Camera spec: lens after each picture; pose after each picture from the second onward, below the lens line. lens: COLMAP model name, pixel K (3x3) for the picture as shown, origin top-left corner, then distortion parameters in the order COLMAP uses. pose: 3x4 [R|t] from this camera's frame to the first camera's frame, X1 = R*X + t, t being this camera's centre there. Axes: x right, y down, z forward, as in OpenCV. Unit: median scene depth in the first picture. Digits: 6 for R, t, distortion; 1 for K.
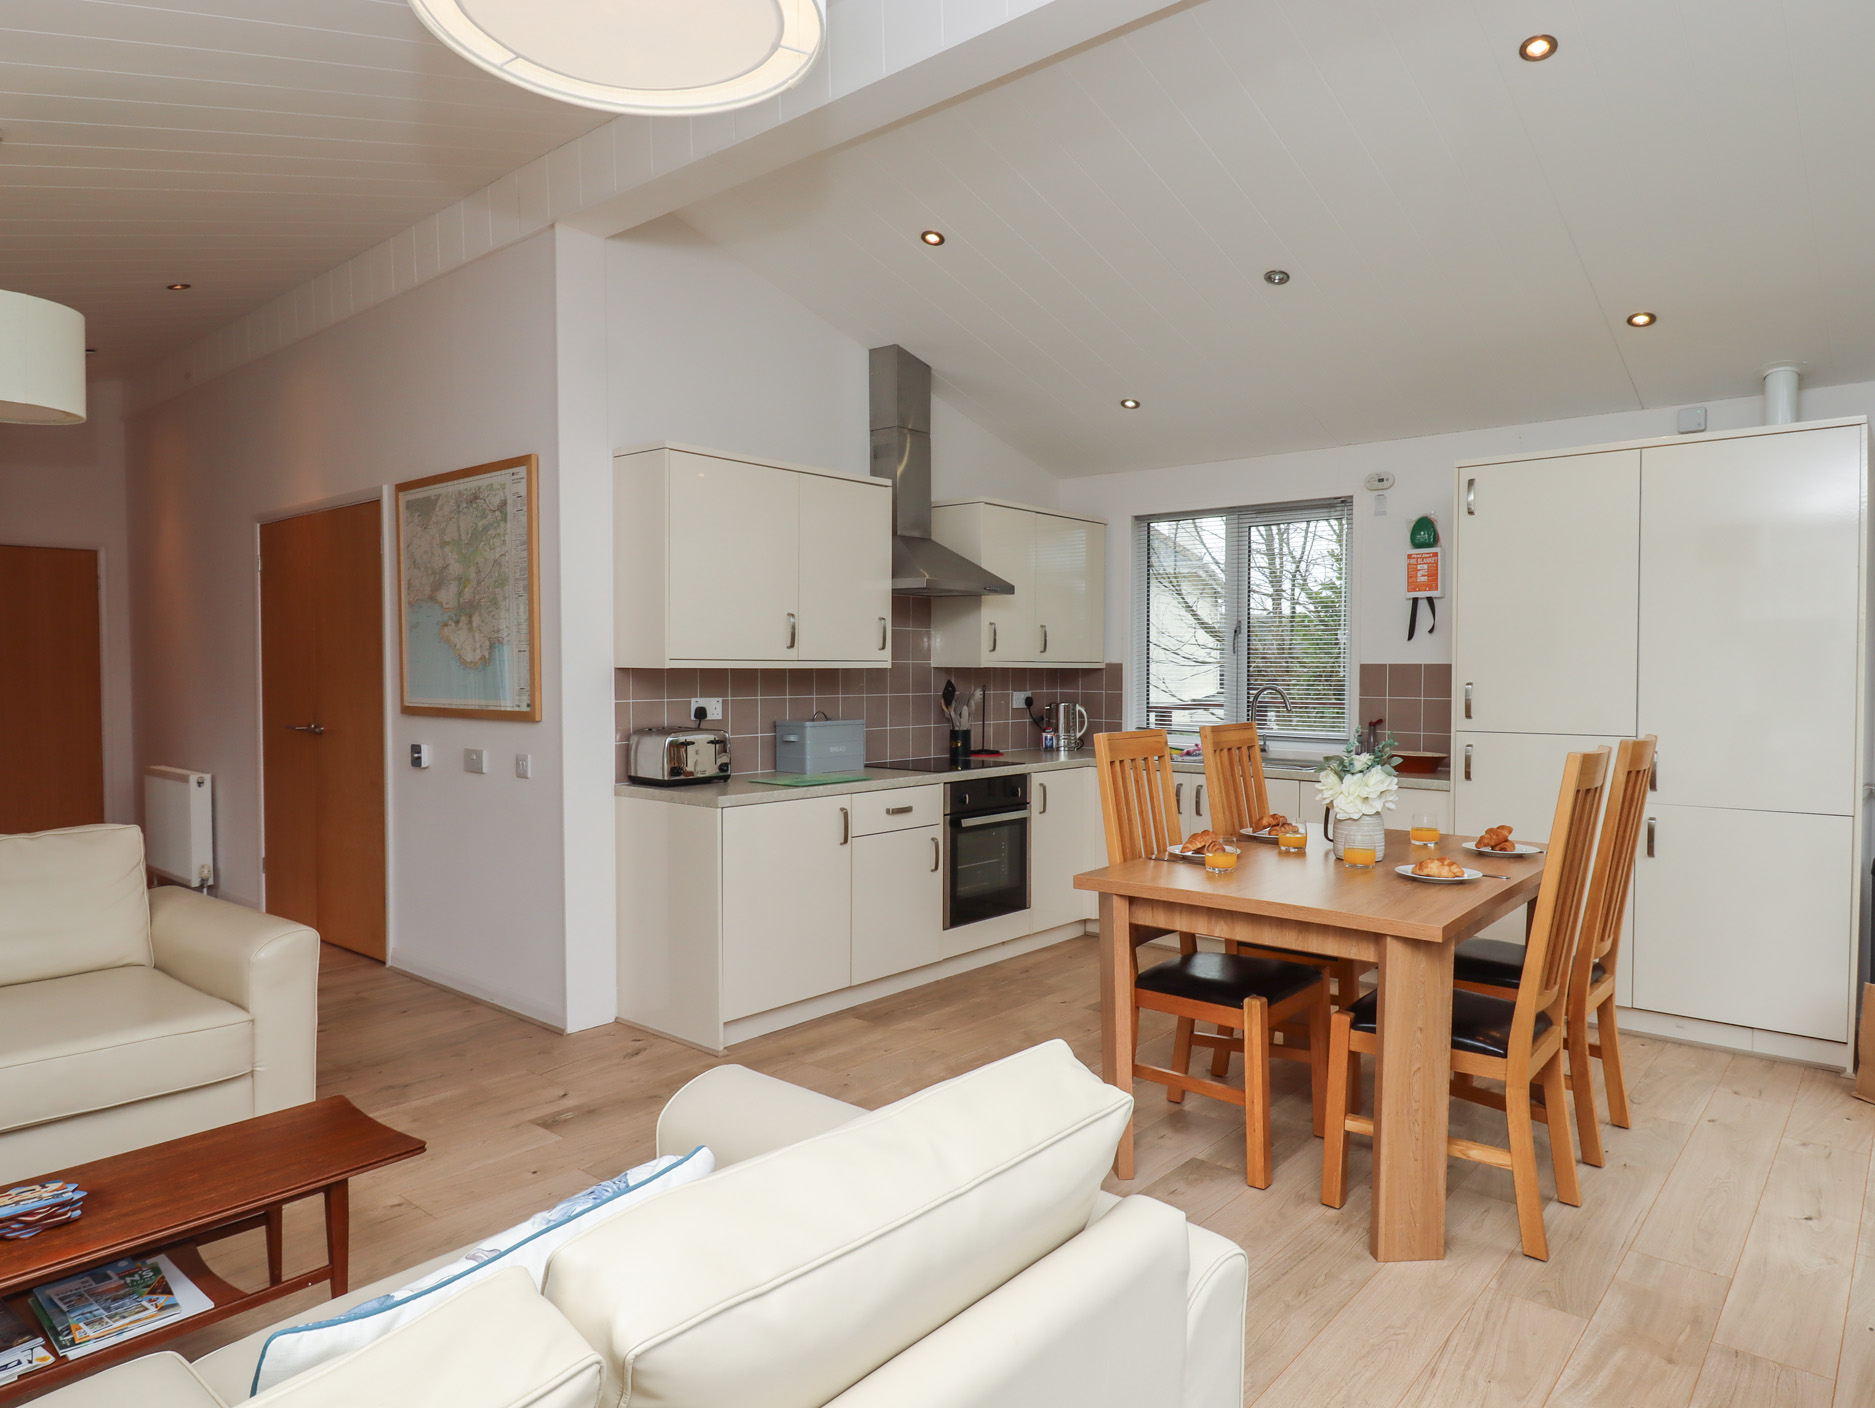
lens RADIAL K [[1169.2, 0, 937.5], [0, 1169.2, 704.0], [0, 0, 1]] dist [0.001121, -0.002731]
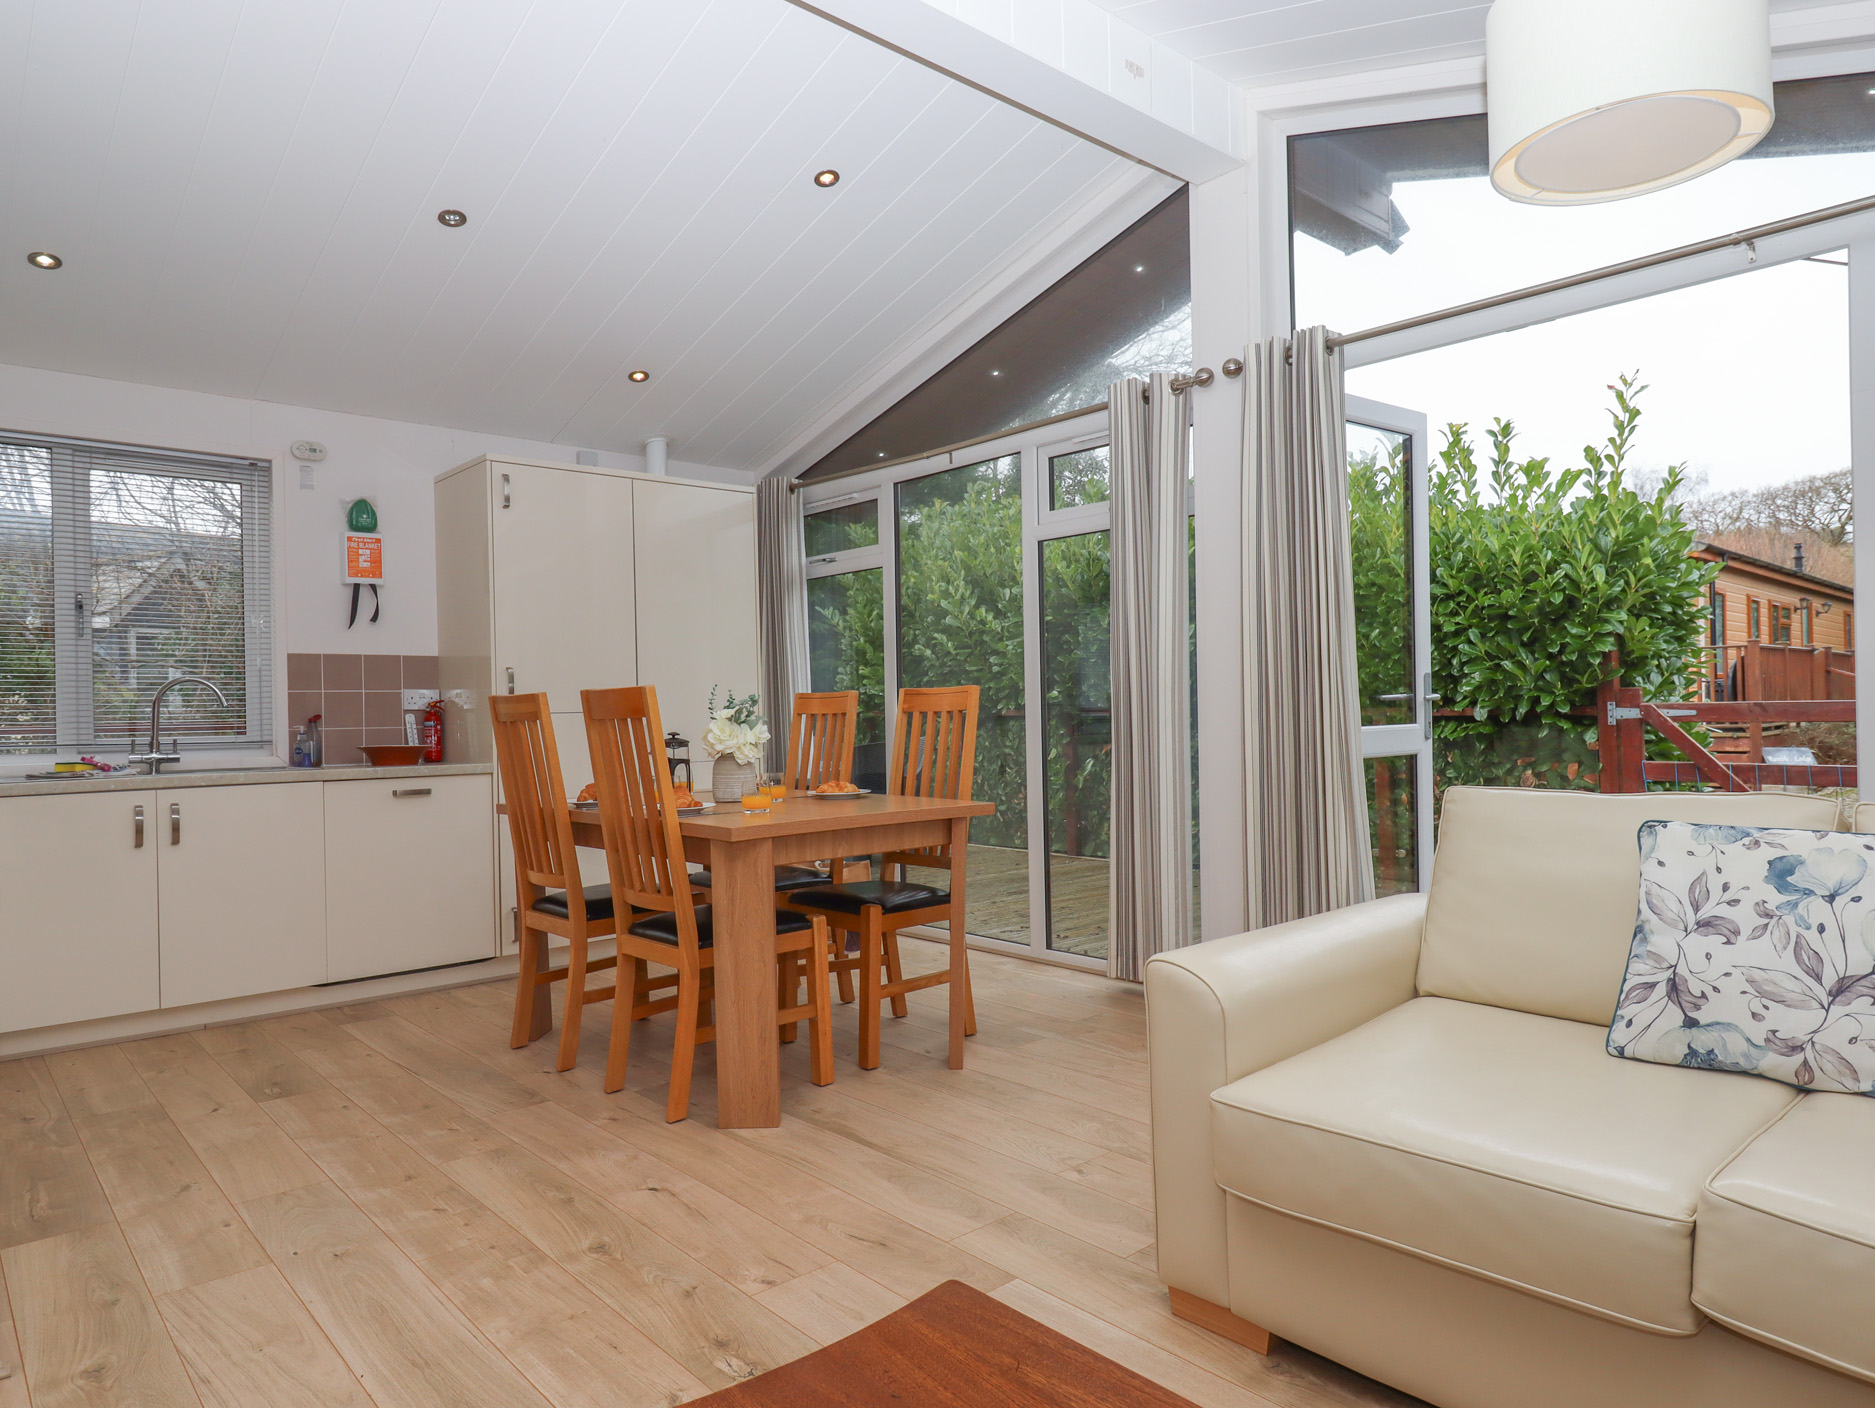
lens RADIAL K [[1169.2, 0, 937.5], [0, 1169.2, 704.0], [0, 0, 1]] dist [0.001121, -0.002731]
pose [[0.124822, 0.000423, 0.992179, -0.479625], [0.050900, 0.998680, -0.006829, 0.037418], [-0.990873, 0.051355, 0.124635, 0.432200]]
